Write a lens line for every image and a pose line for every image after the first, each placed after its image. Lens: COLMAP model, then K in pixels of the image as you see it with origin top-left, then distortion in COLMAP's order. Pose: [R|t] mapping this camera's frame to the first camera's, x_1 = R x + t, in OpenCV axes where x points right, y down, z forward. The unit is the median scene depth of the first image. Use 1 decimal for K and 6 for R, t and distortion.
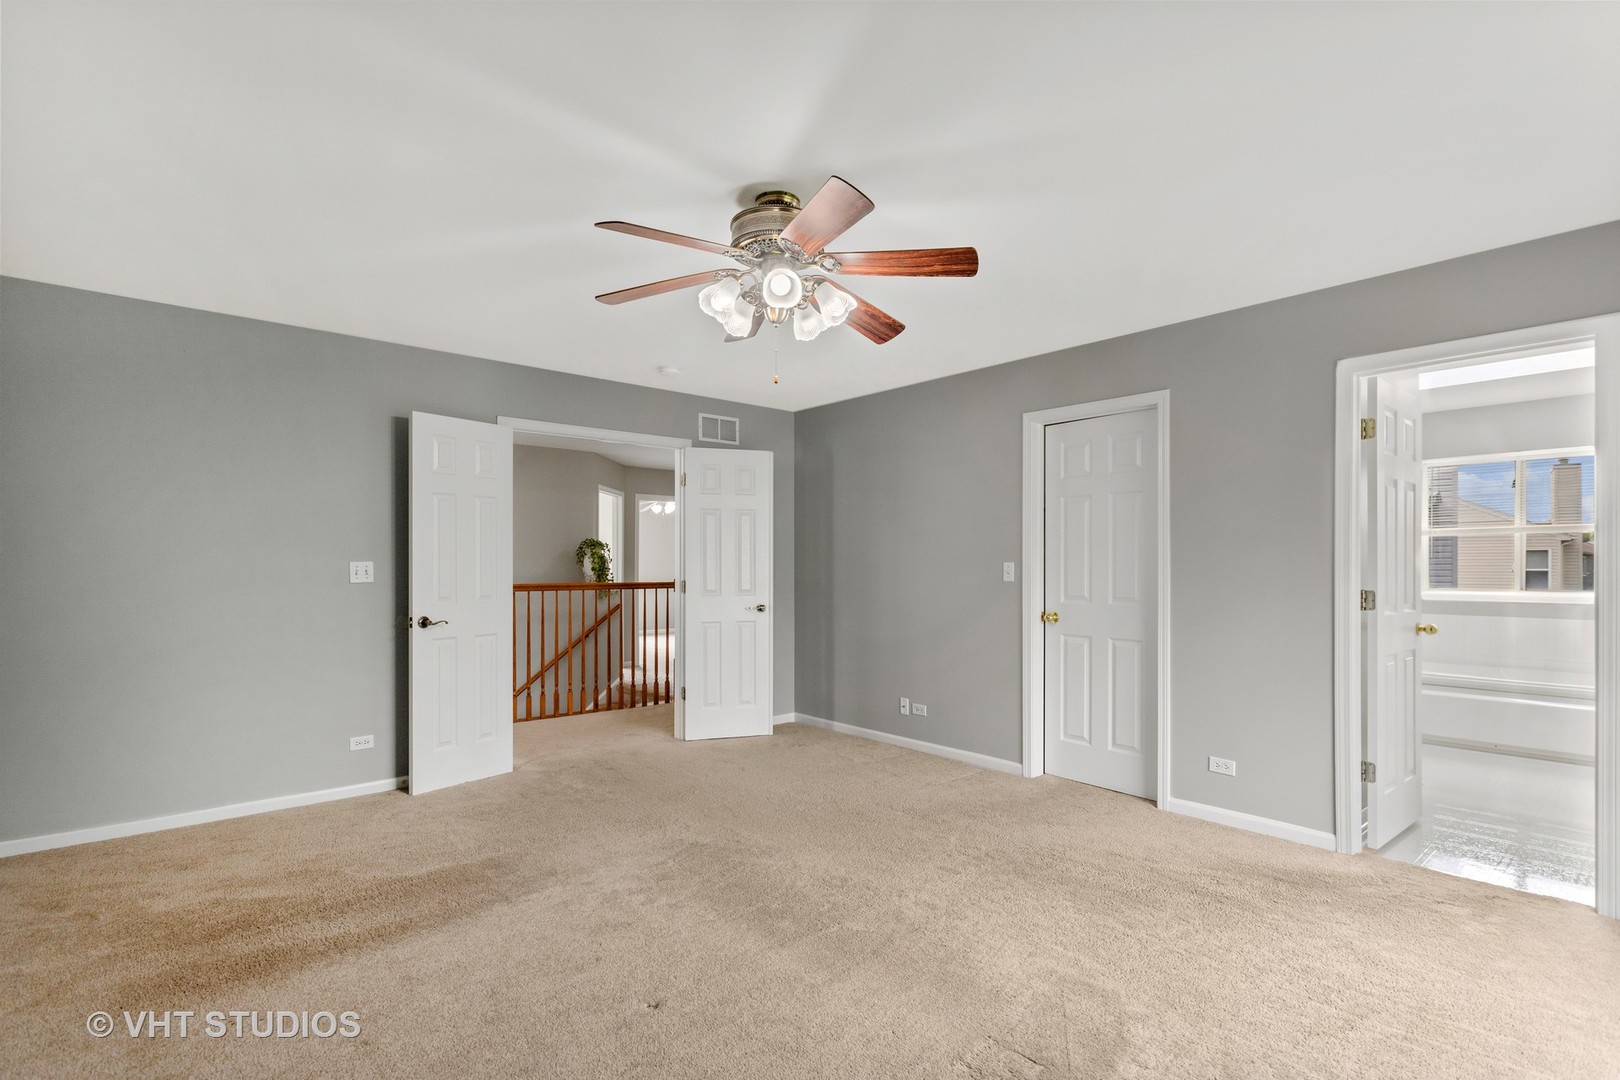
lens RADIAL K [[788.5, 0, 805.4], [0, 788.5, 559.1], [0, 0, 1]] dist [-0.000798, 0.000148]
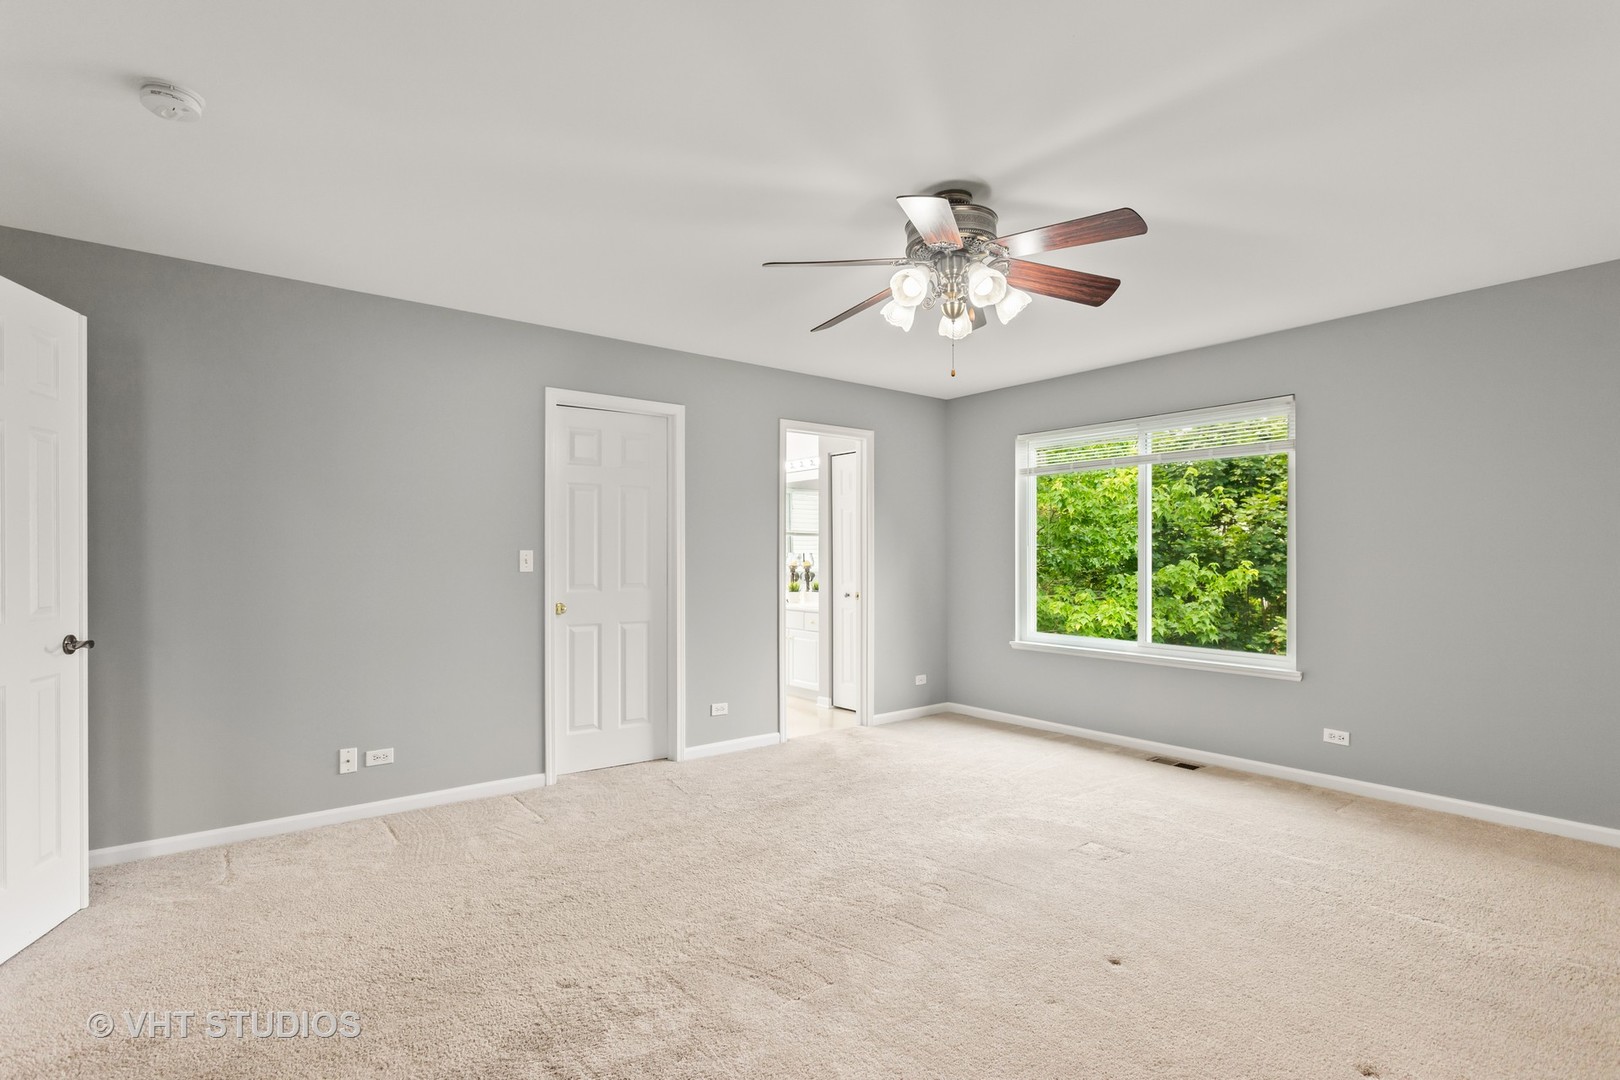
lens RADIAL K [[785.8, 0, 807.4], [0, 785.8, 547.0], [0, 0, 1]] dist [0.000656, 0.000561]
pose [[0.027756, 0.010444, 0.999560, -0.646336], [-0.009476, 0.999903, -0.010184, 0.007092], [-0.999570, -0.009190, 0.027852, 0.702280]]
